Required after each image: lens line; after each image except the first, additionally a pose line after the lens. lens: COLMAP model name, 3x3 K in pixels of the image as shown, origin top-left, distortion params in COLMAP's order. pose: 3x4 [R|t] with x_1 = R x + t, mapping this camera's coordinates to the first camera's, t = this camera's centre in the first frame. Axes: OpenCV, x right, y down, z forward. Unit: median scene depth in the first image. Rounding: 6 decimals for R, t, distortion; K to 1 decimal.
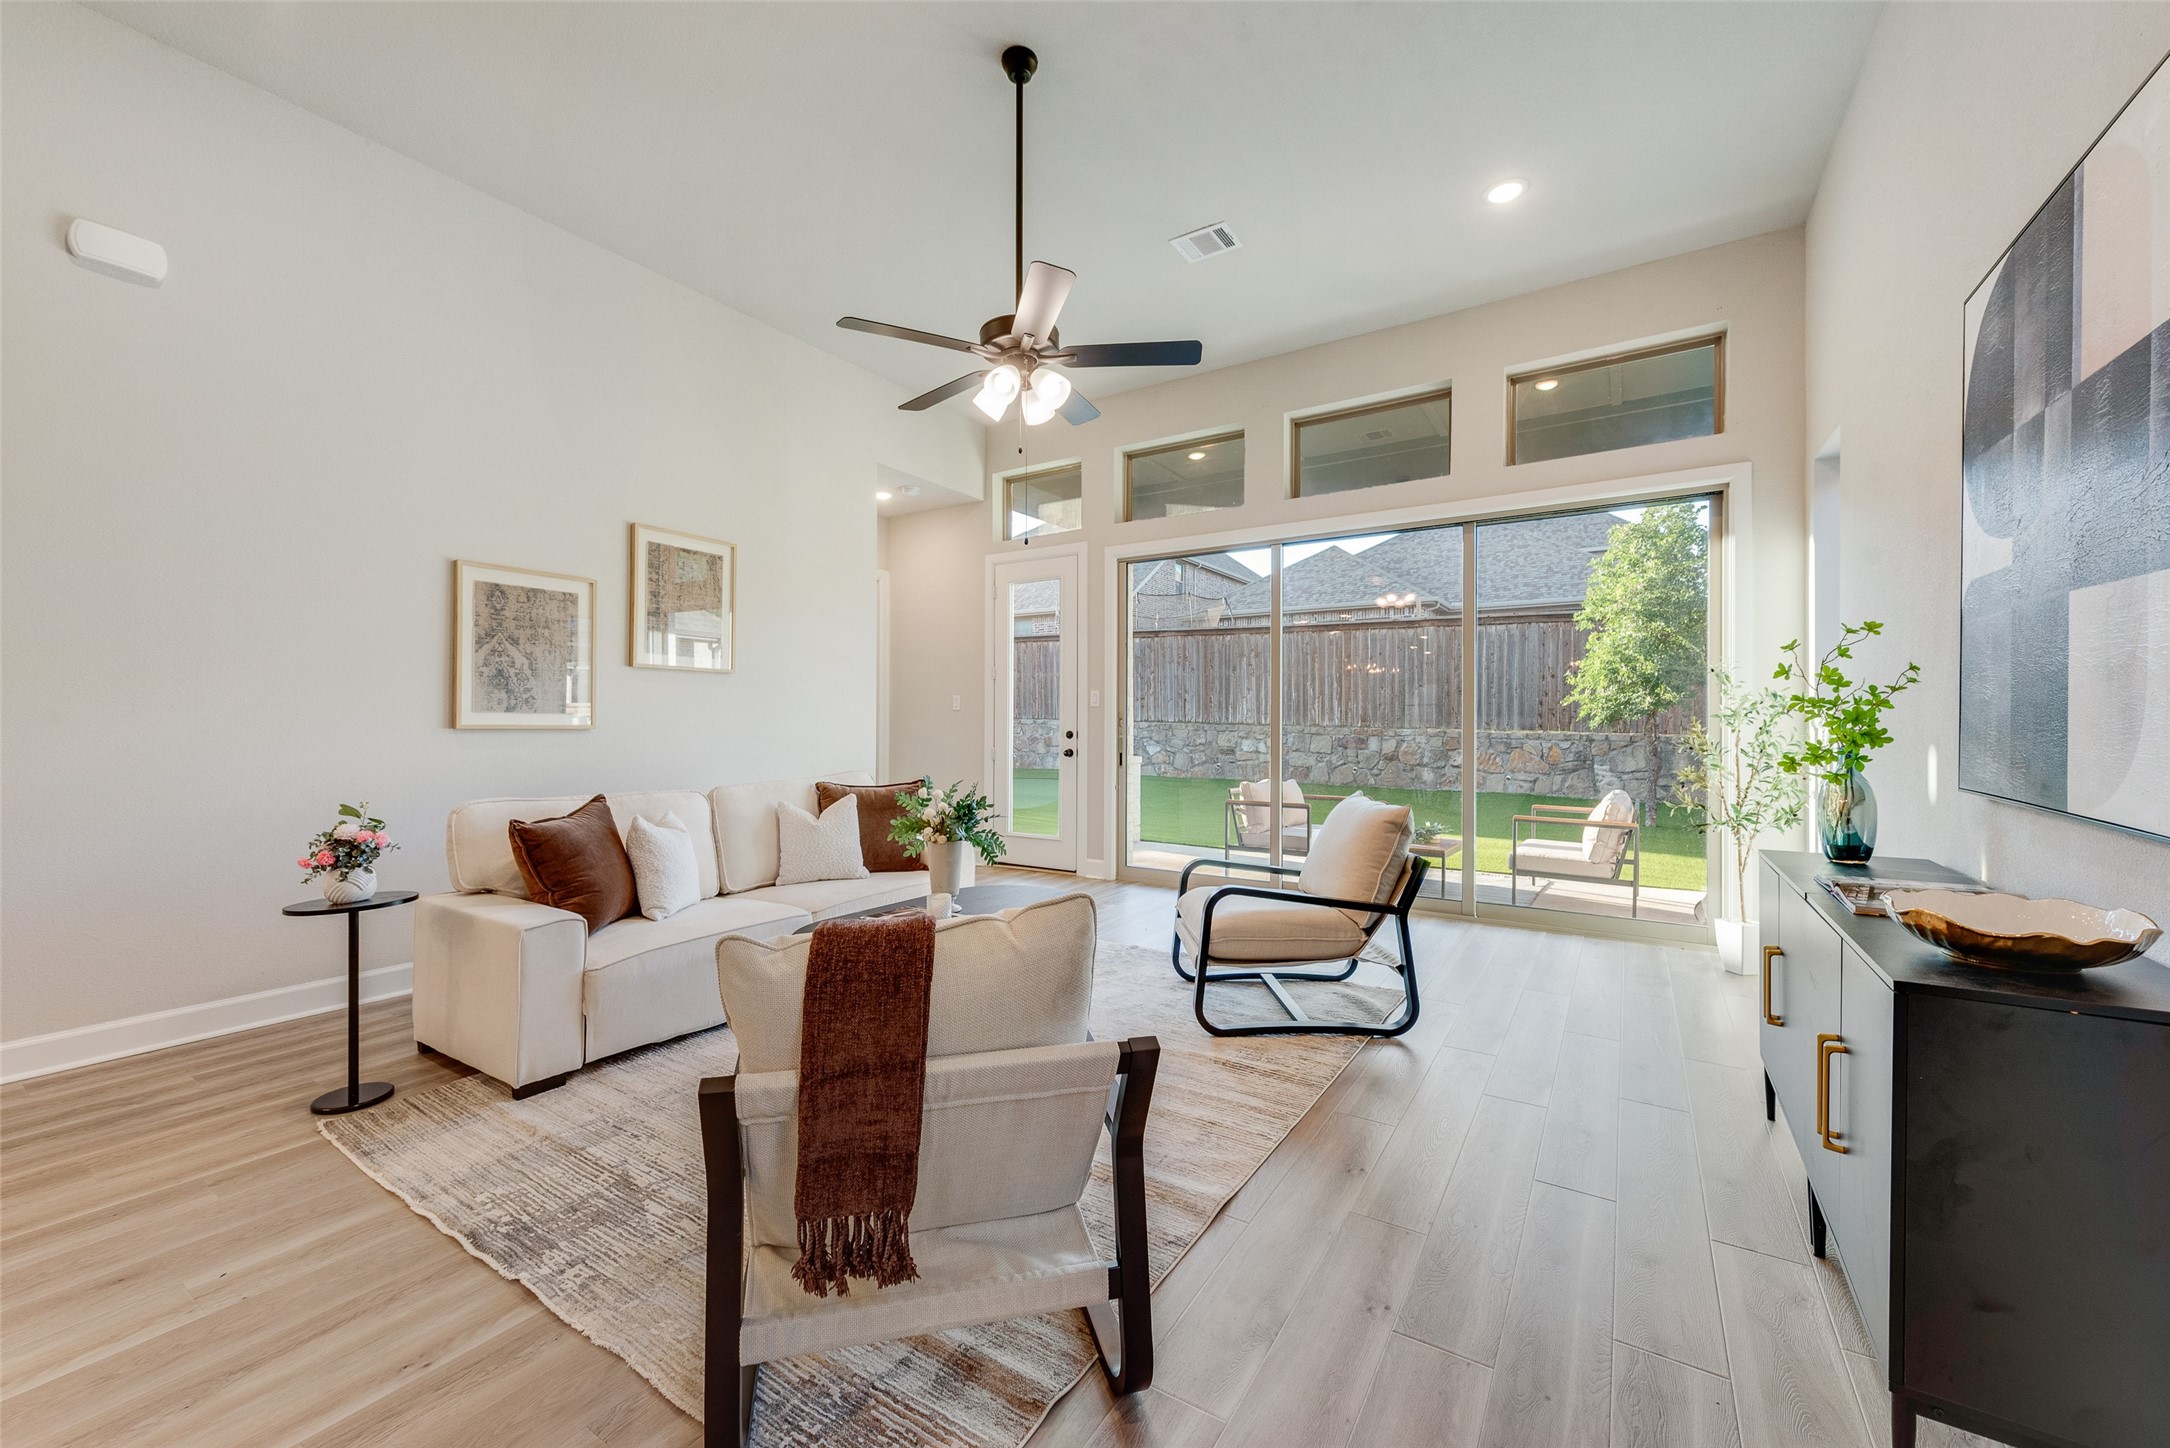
lens RADIAL K [[846.1, 0, 1074.9], [0, 846.1, 717.3], [0, 0, 1]] dist [0.012159, -0.003107]
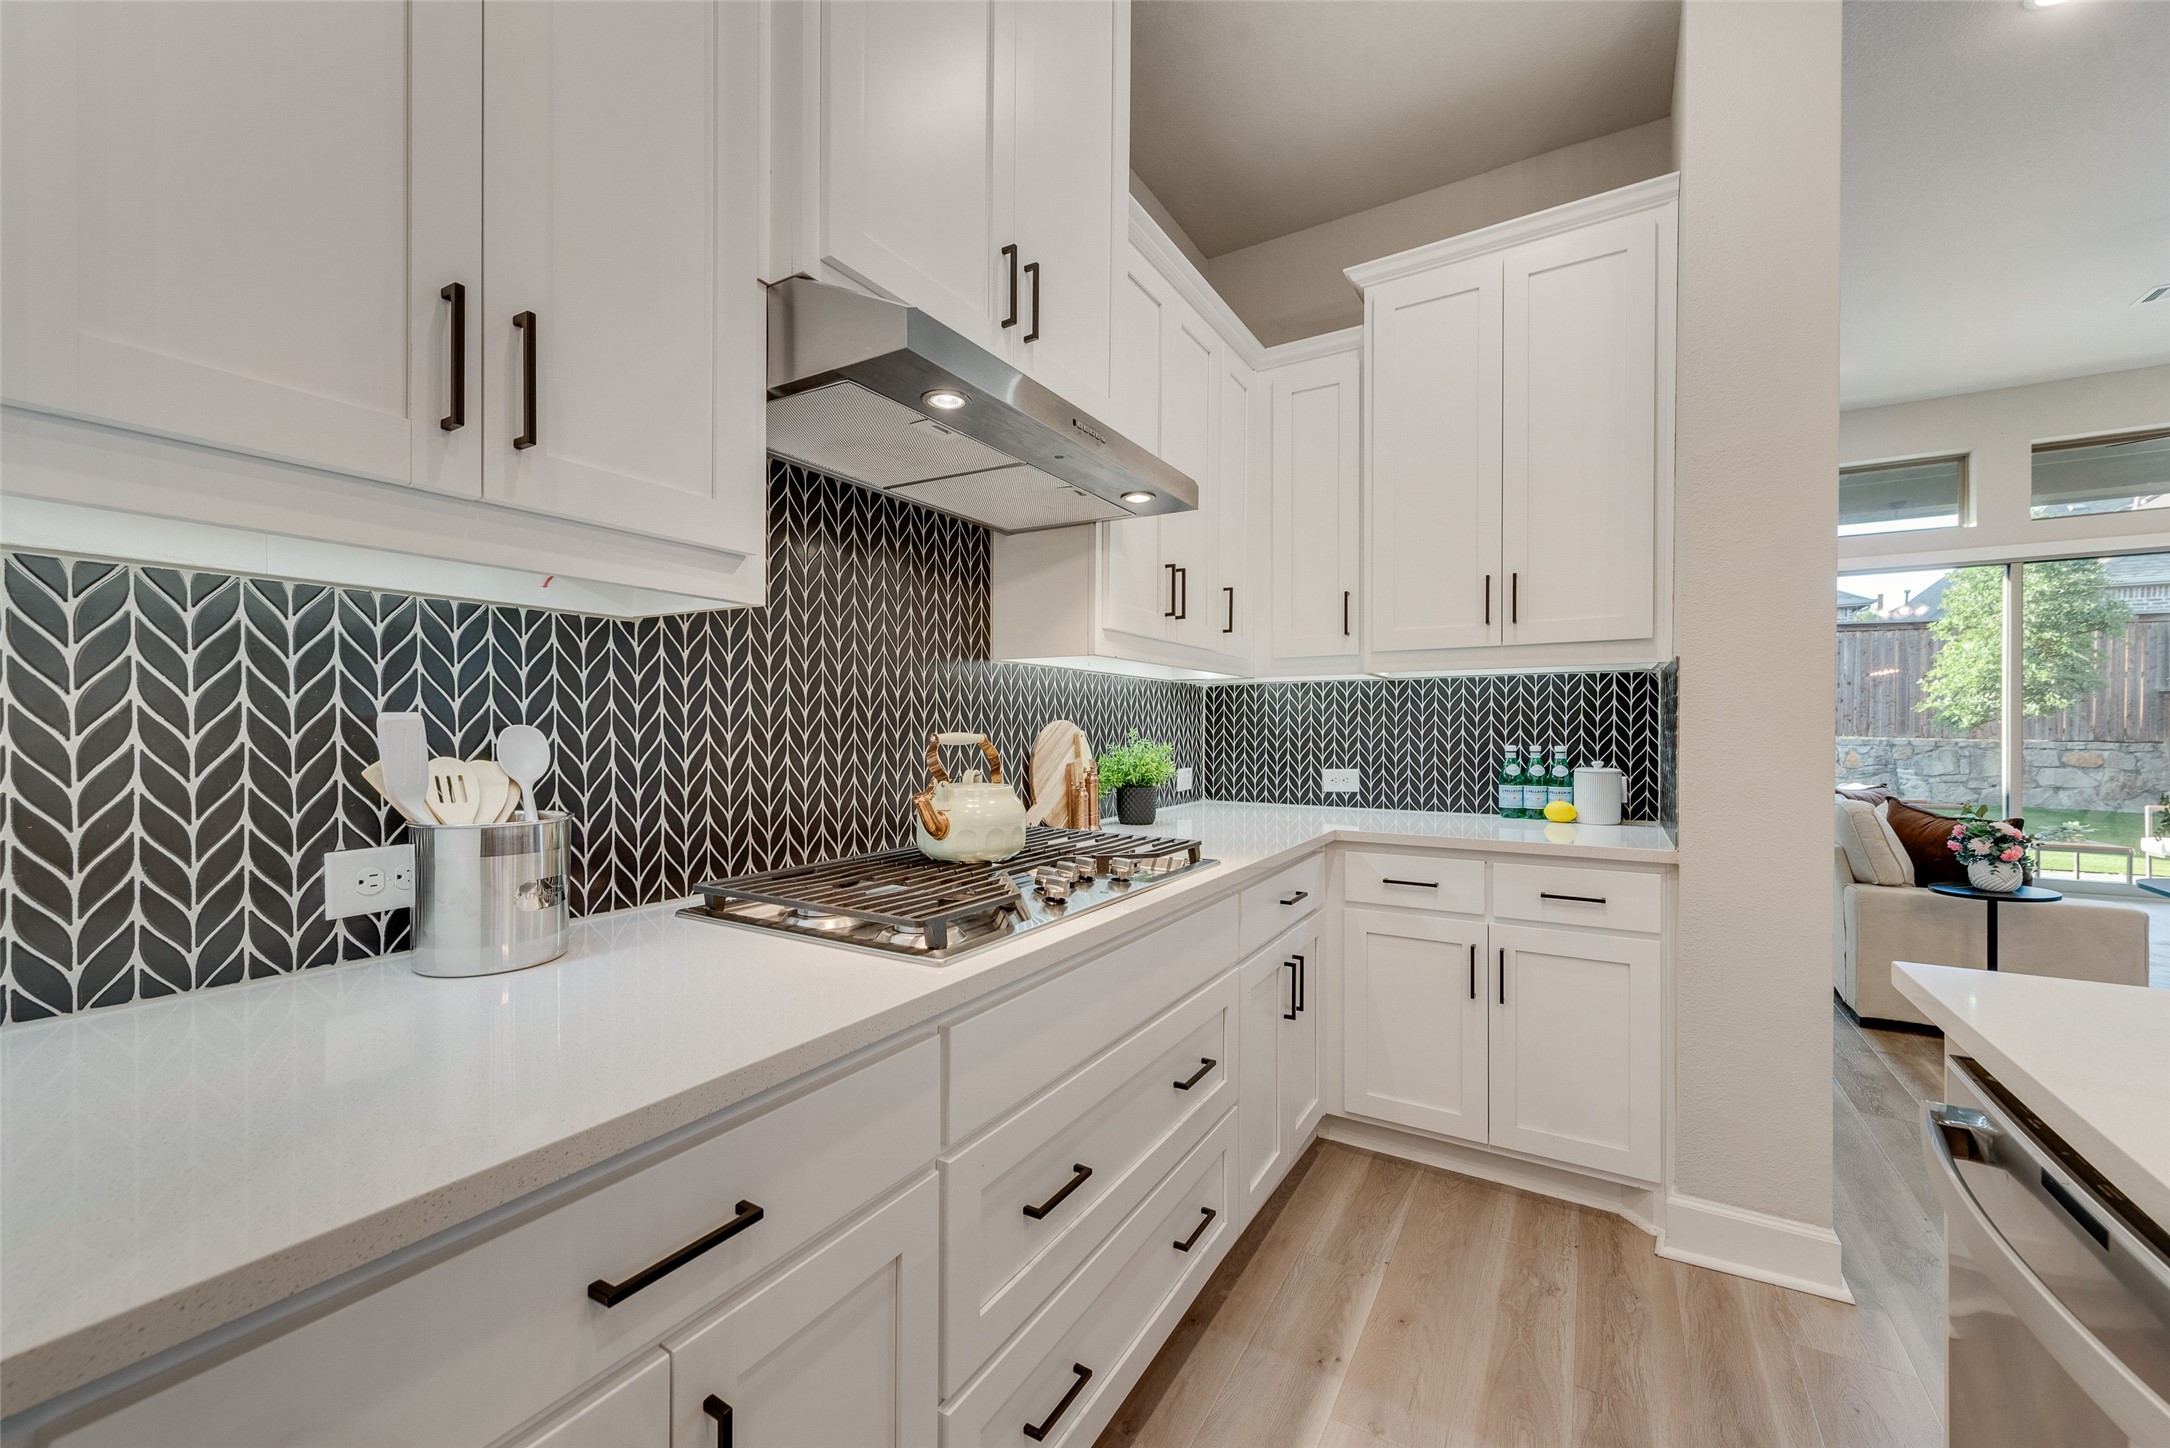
lens RADIAL K [[846.1, 0, 1074.0], [0, 846.1, 733.4], [0, 0, 1]] dist [0.012159, -0.003107]
pose [[0.999506, -0.003409, 0.031253, -0.828088], [0.003069, 0.999936, 0.010923, -0.003111], [-0.031288, -0.010822, 0.999452, -0.035621]]
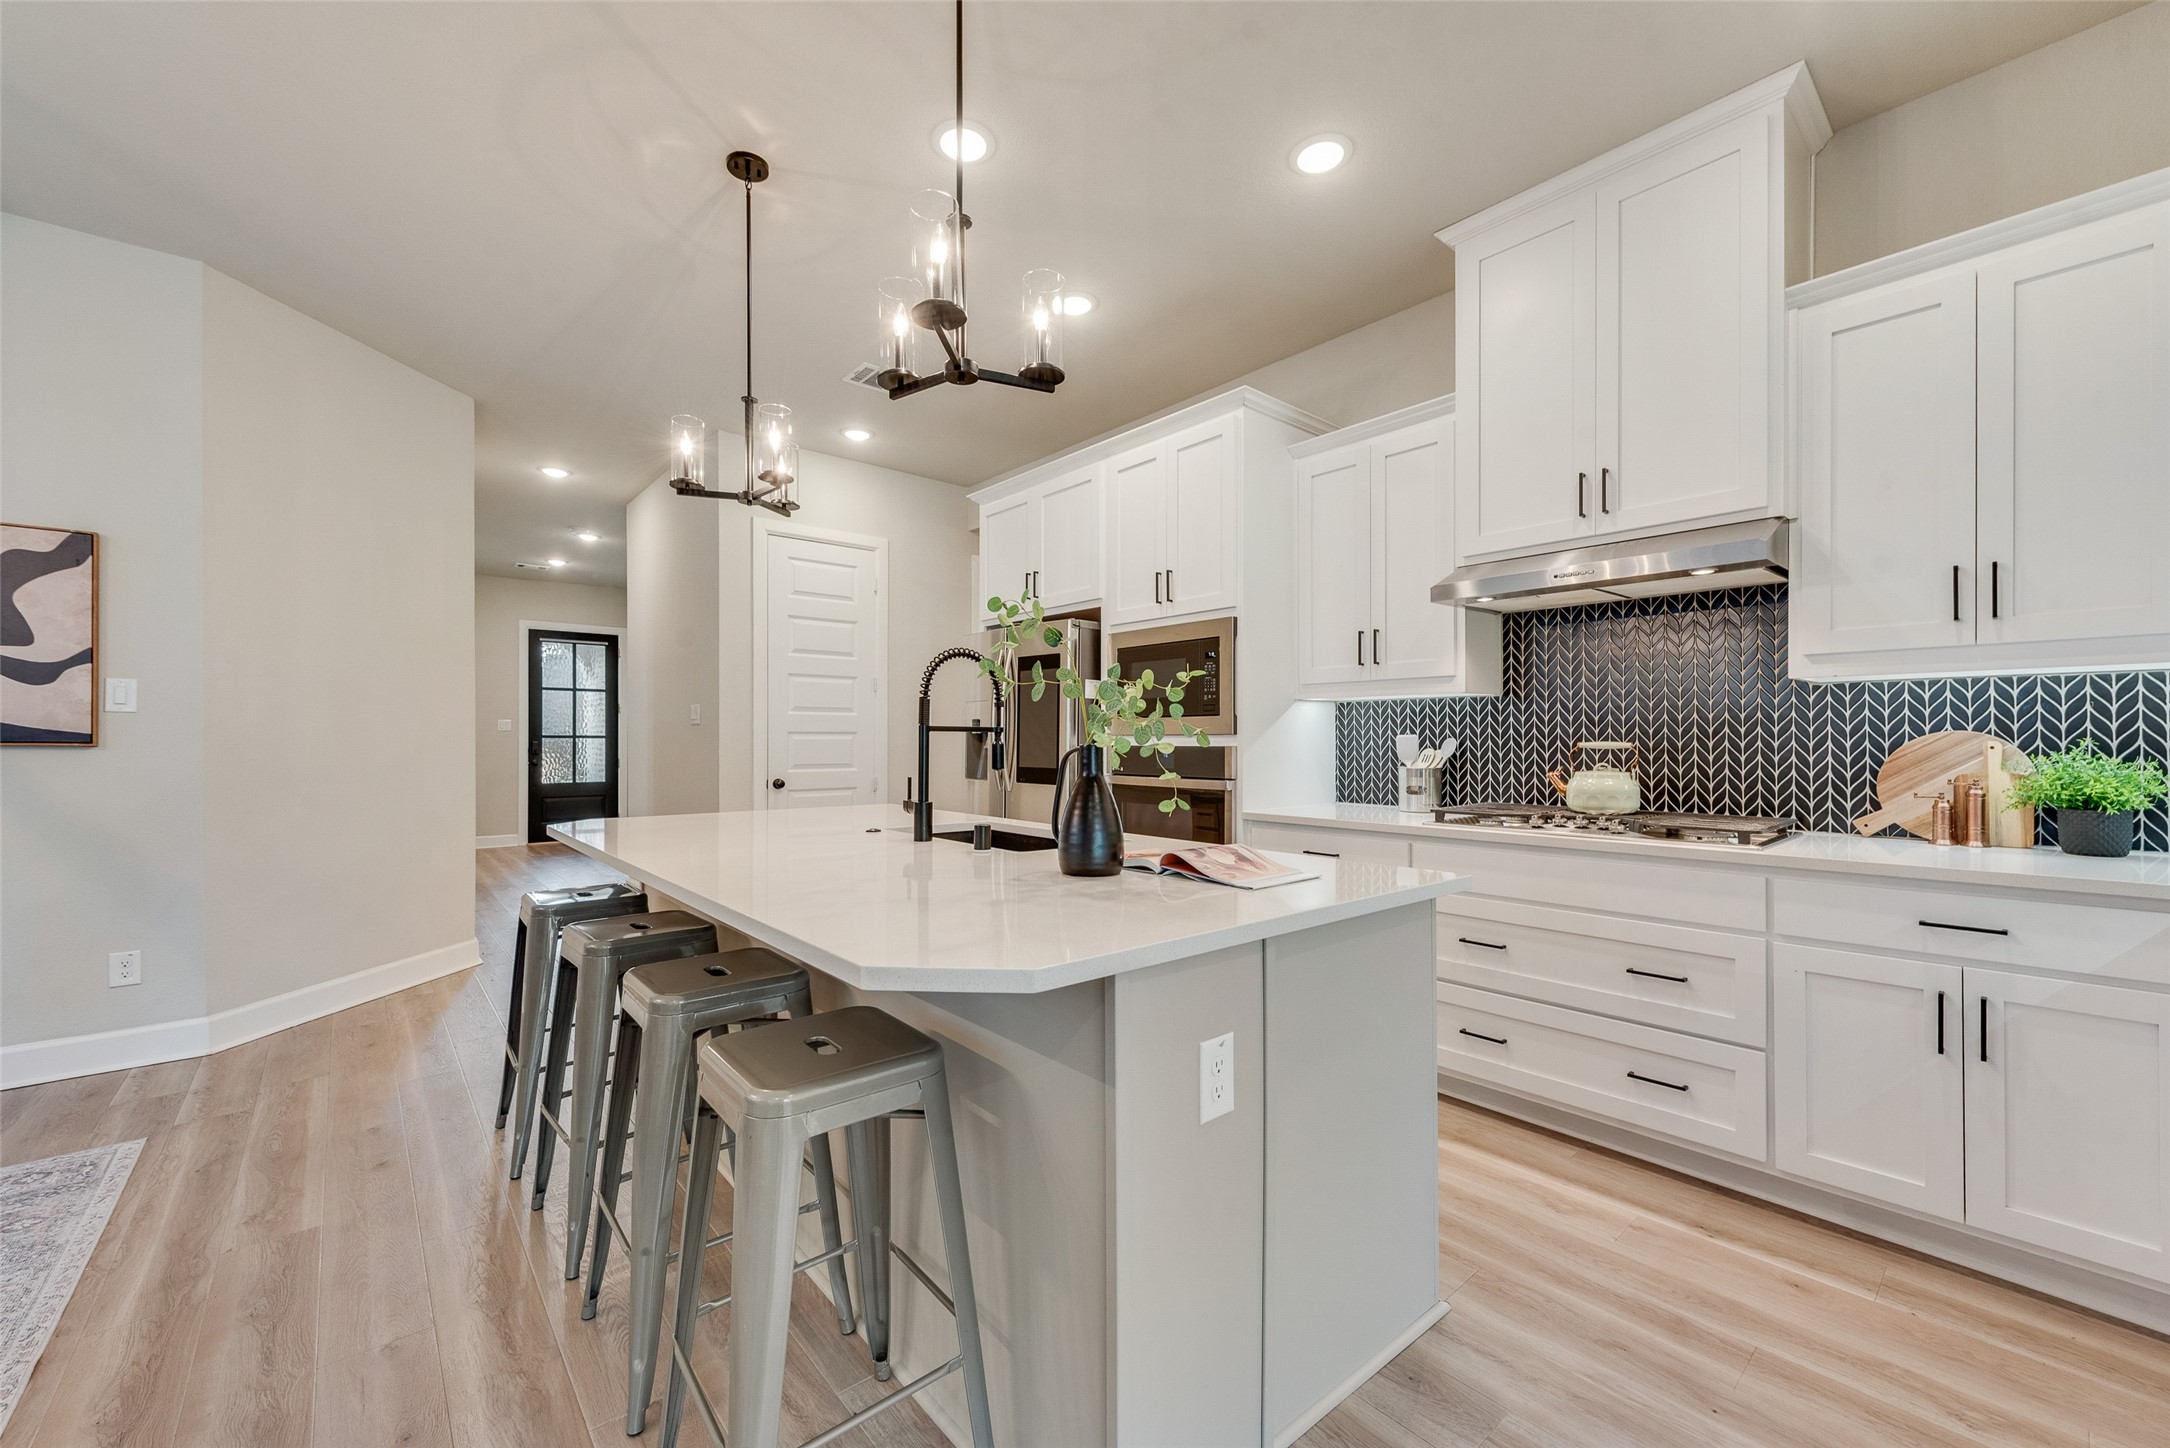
lens RADIAL K [[846.1, 0, 1084.6], [0, 846.1, 740.0], [0, 0, 1]] dist [0.012159, -0.003107]
pose [[-0.264612, -0.001067, -0.964354, -0.389523], [0.006894, 0.999972, -0.002998, -0.002204], [0.964330, -0.007441, -0.264597, 0.066576]]
